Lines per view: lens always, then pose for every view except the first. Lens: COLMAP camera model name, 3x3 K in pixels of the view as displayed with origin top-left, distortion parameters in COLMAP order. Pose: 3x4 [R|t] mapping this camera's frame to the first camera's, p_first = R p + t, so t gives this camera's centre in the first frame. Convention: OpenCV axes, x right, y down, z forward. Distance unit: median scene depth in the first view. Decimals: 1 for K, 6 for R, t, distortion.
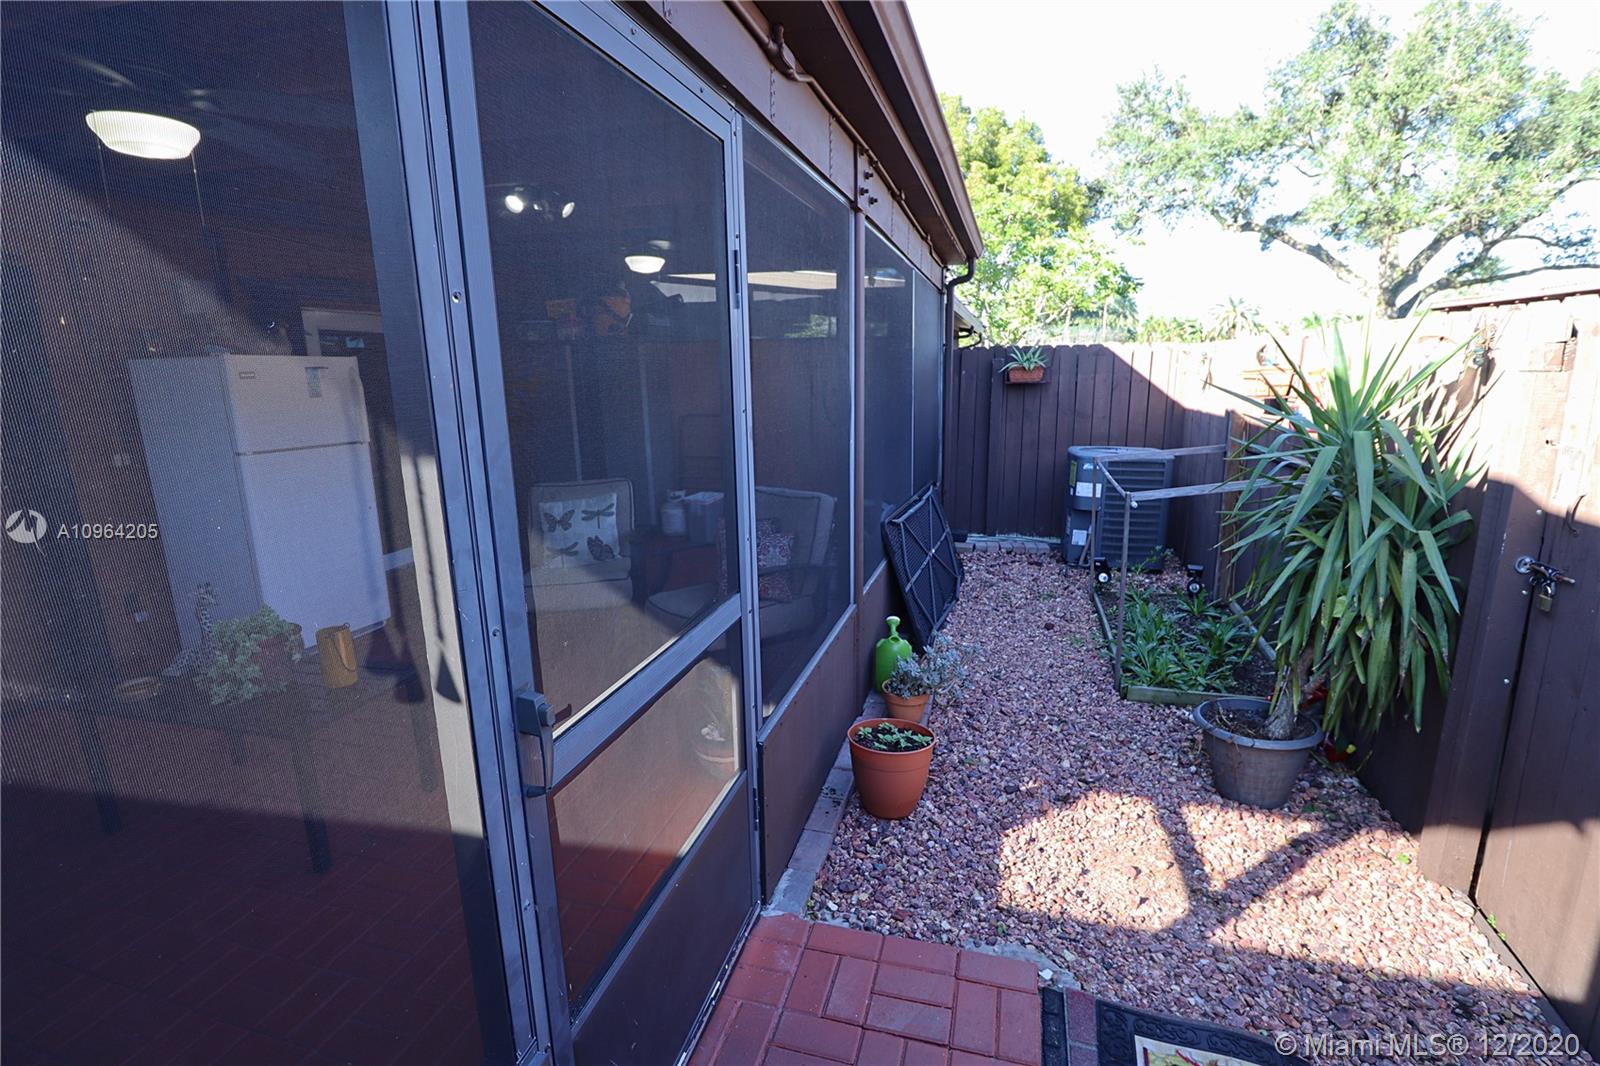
lens RADIAL K [[740.6, 0, 806.1], [0, 740.6, 534.3], [0, 0, 1]] dist [-0.002652, -0.007629]
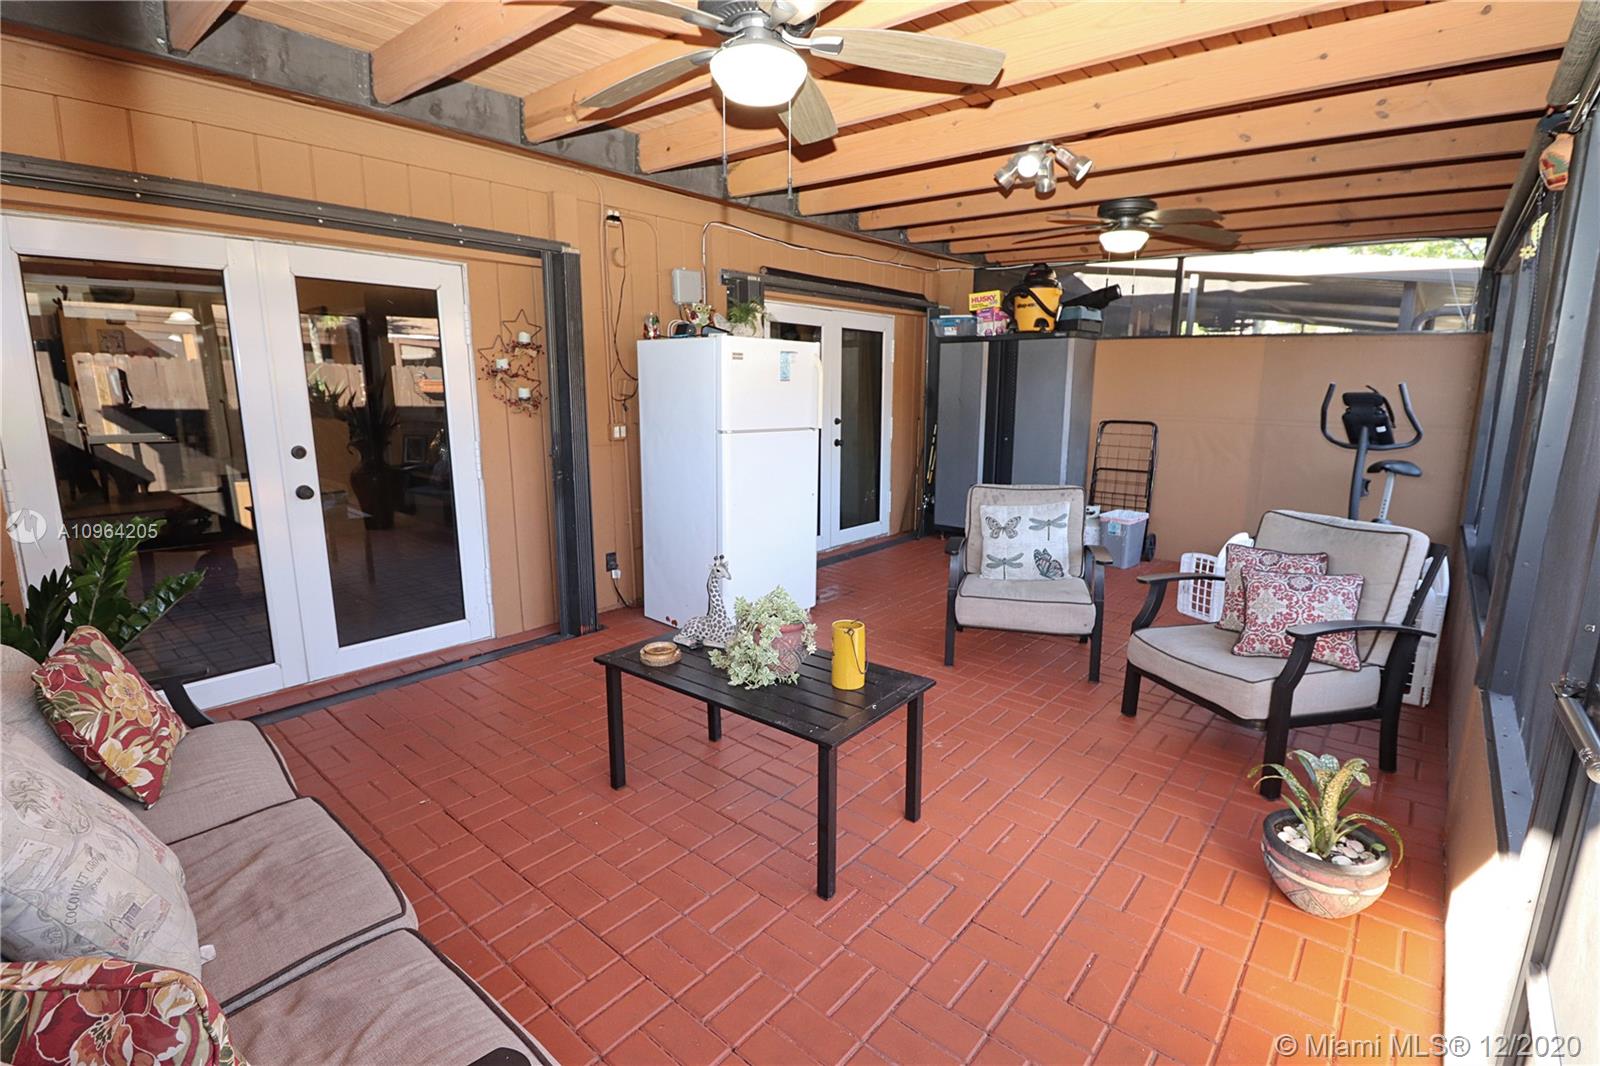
lens RADIAL K [[740.6, 0, 796.6], [0, 740.6, 523.1], [0, 0, 1]] dist [-0.002652, -0.007629]
pose [[0.909113, 0.101775, -0.403925, -0.200597], [-0.113962, 0.993466, -0.006173, 0.010838], [0.400657, 0.051644, 0.914771, 0.081039]]
